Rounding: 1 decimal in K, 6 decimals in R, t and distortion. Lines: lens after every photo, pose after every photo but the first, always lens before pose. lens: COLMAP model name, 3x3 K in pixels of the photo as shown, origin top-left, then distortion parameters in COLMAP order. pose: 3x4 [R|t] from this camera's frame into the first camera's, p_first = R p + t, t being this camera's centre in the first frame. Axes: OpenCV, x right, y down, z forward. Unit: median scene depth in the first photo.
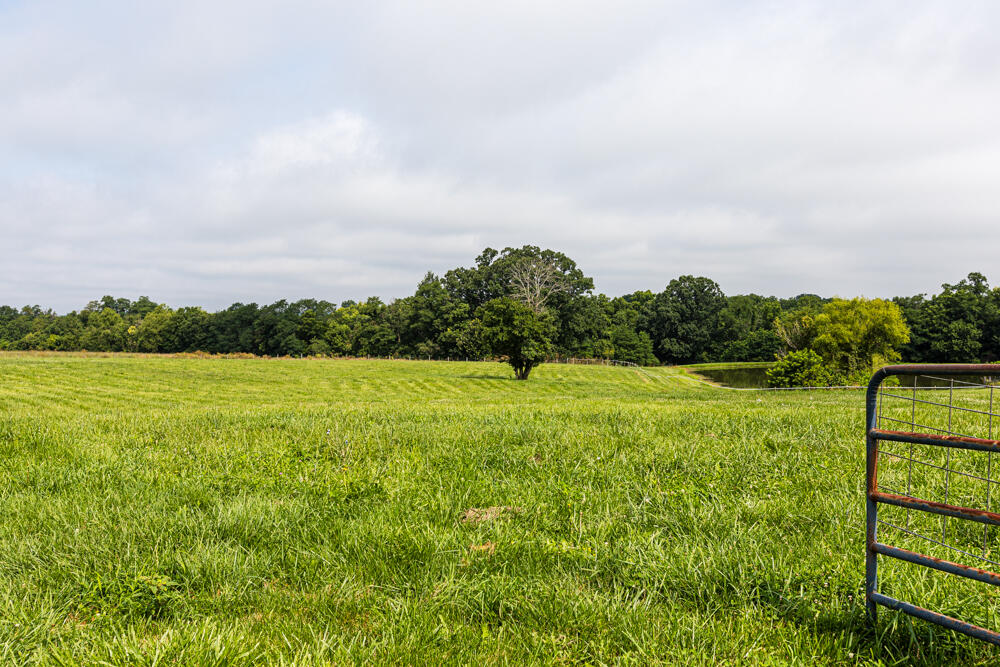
lens RADIAL K [[985.3, 0, 499.4], [0, 985.3, 332.8], [0, 0, 1]] dist [0.014588, 0.000000]
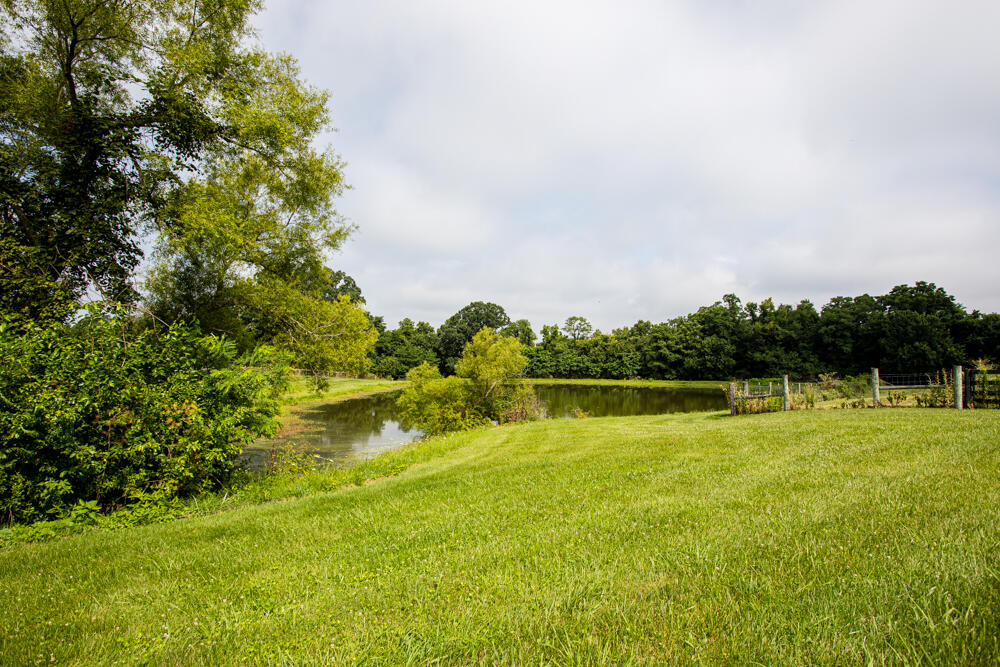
lens RADIAL K [[558.4, 0, 500.7], [0, 558.4, 336.1], [0, 0, 1]] dist [-0.031327, -0.000128]
pose [[0.998715, 0.020905, 0.046158, 0.220818], [-0.017935, 0.997799, -0.063839, 0.023302], [-0.047391, 0.062929, 0.996892, 0.444892]]
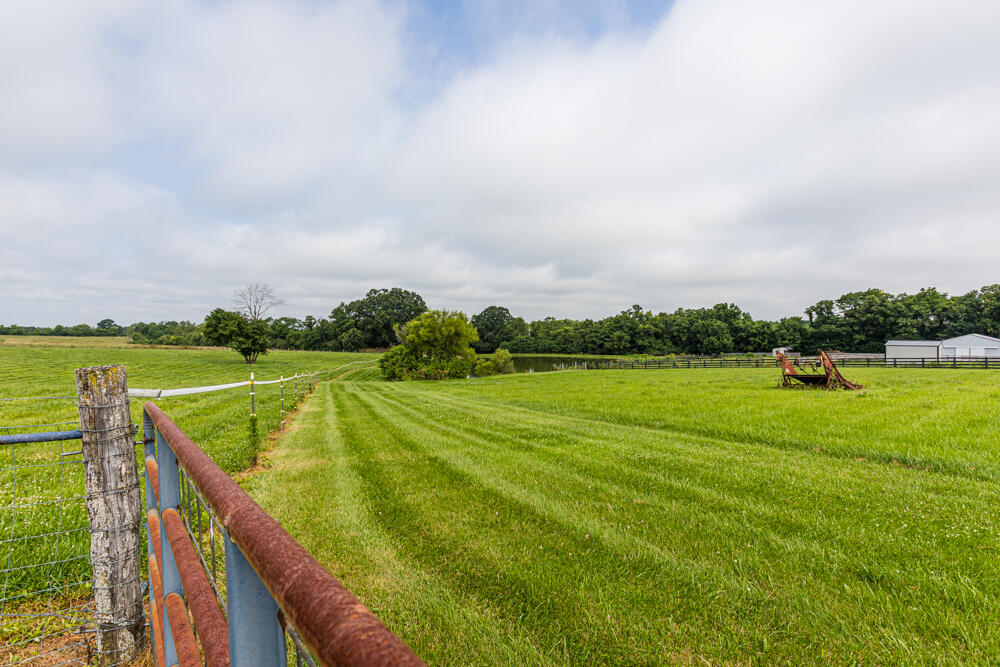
lens RADIAL K [[467.1, 0, 501.0], [0, 467.1, 335.9], [0, 0, 1]] dist [-0.000049, -0.000028]
pose [[0.999556, 0.009403, 0.028266, 0.213409], [-0.009200, 0.999931, -0.007307, 0.004241], [-0.028332, 0.007044, 0.999574, 0.159284]]
